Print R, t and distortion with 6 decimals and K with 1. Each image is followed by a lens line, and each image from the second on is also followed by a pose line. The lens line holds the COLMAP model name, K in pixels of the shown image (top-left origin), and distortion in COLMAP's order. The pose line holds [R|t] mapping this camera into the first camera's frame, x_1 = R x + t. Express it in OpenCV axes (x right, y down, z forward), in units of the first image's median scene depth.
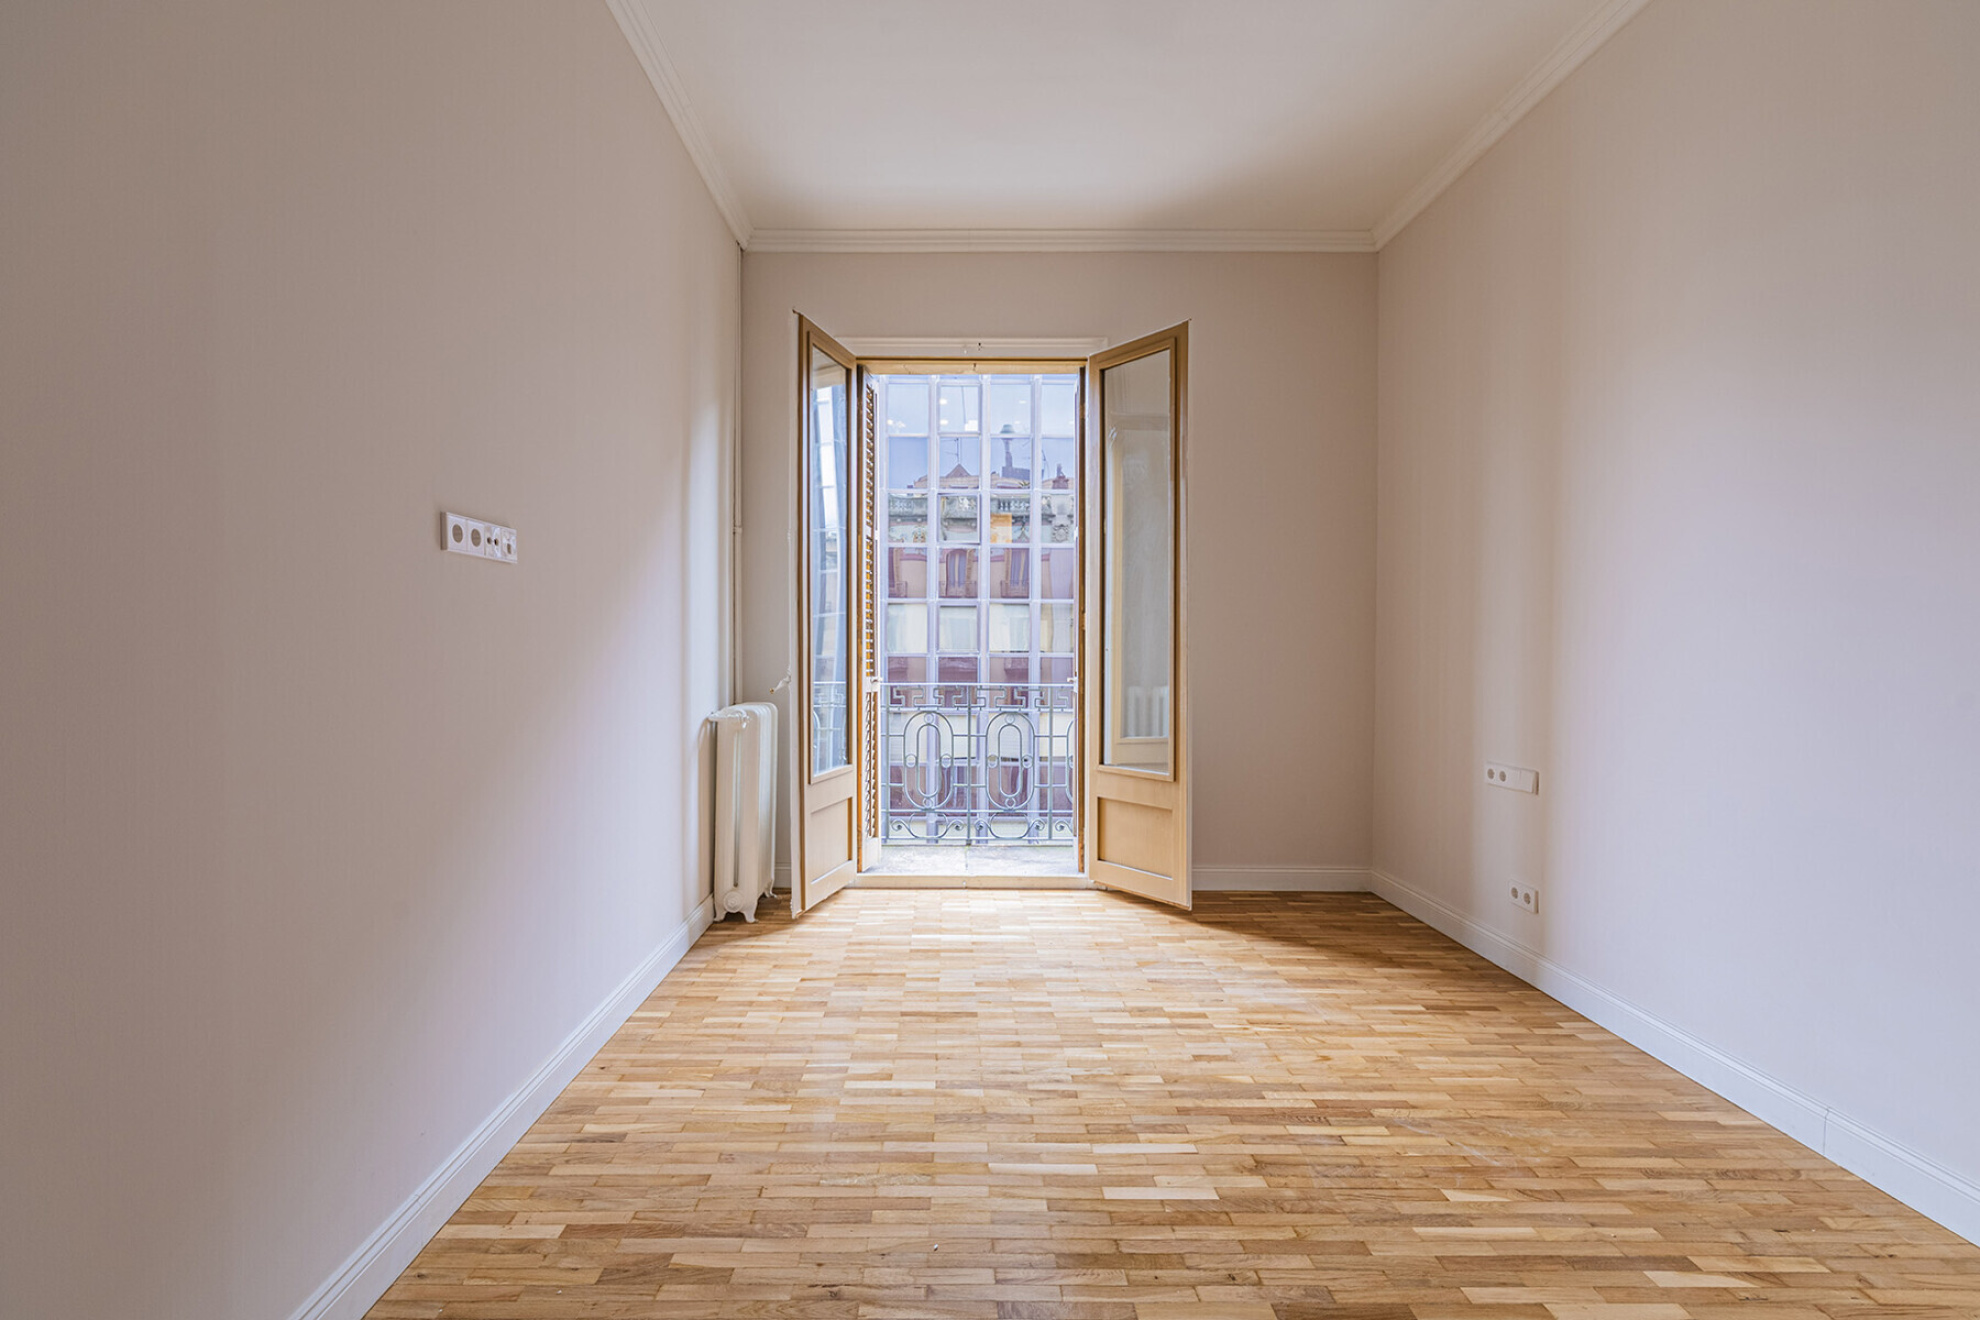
lens RADIAL K [[871.5, 0, 990.7], [0, 871.5, 660.6], [0, 0, 1]] dist [0.006612, -0.004175]
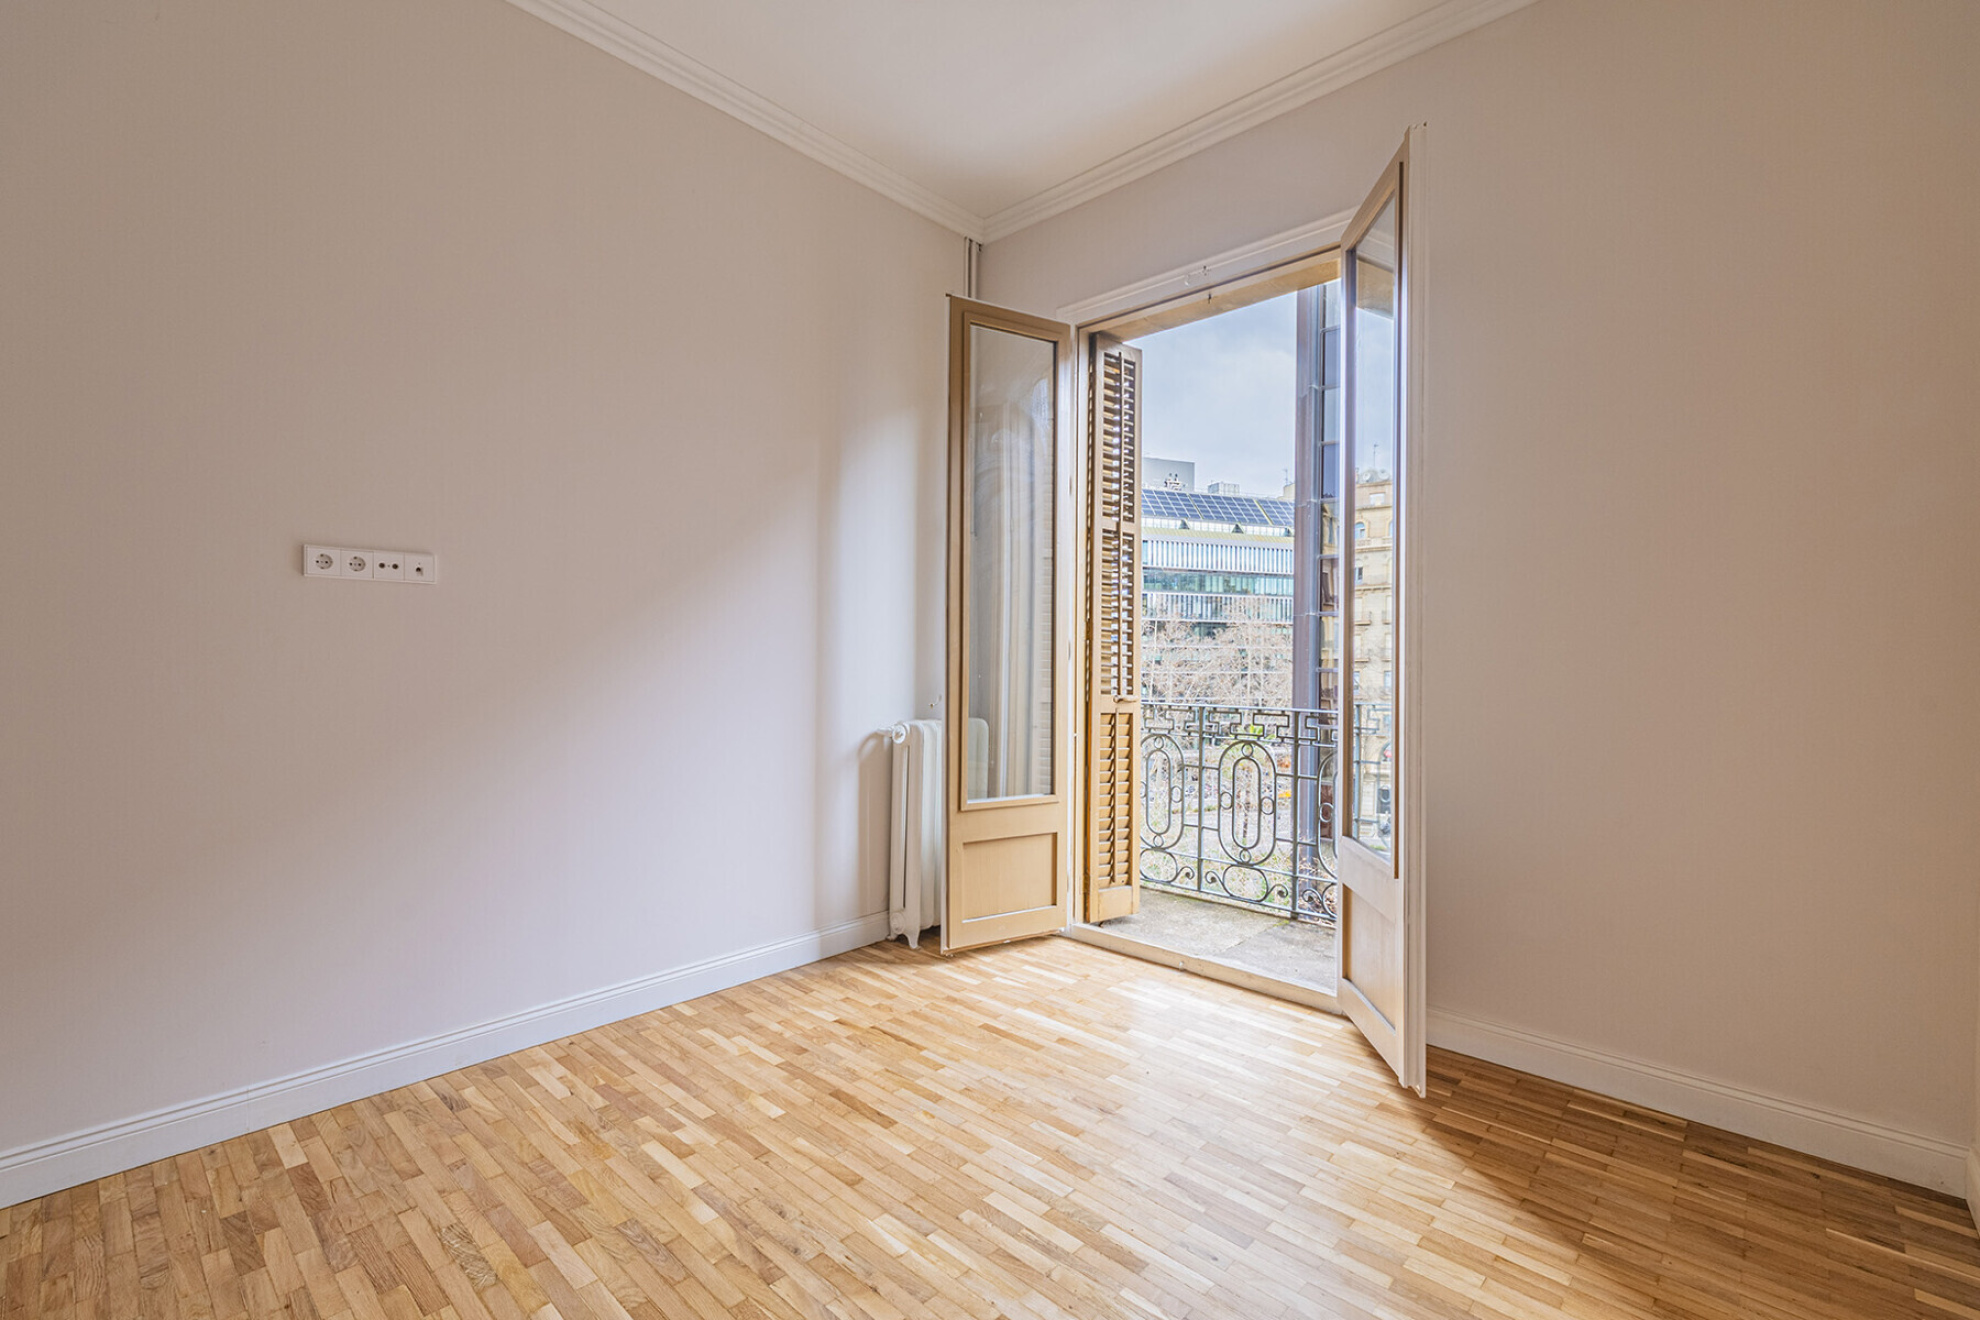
lens RADIAL K [[871.5, 0, 1020.6], [0, 871.5, 671.3], [0, 0, 1]] dist [0.006612, -0.004175]
pose [[0.724377, 0.011939, -0.689301, 0.583797], [-0.016431, 0.999865, 0.000051, -0.005530], [0.689208, 0.011289, 0.724475, 0.487957]]
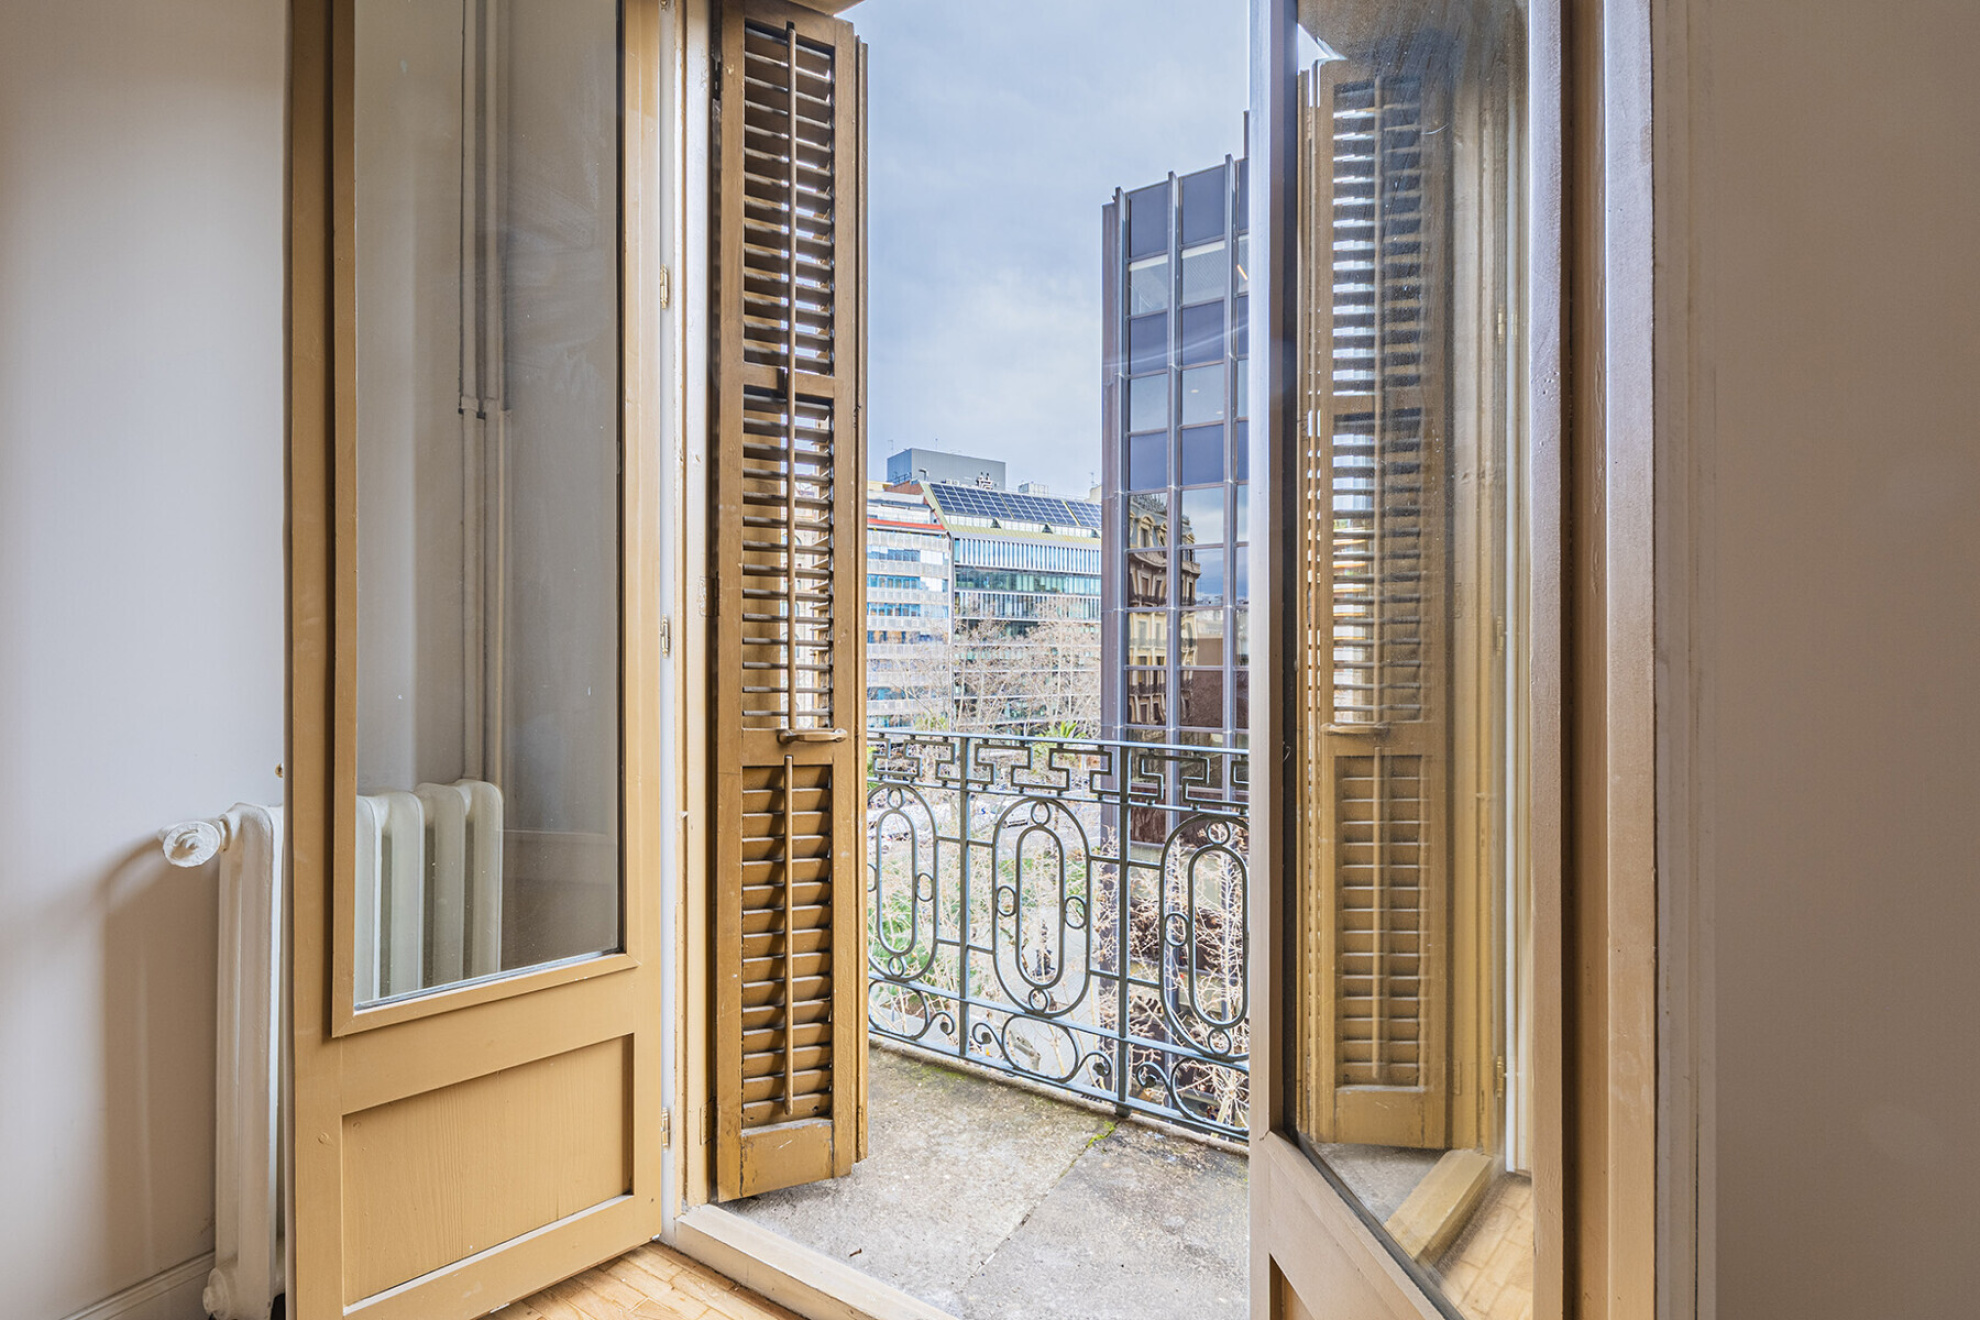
lens RADIAL K [[871.5, 0, 994.8], [0, 871.5, 662.6], [0, 0, 1]] dist [0.006612, -0.004175]
pose [[0.837233, 0.002114, -0.546842, 0.286135], [-0.009724, 0.999892, -0.011022, -0.016338], [0.546760, 0.014545, 0.837163, 1.059478]]
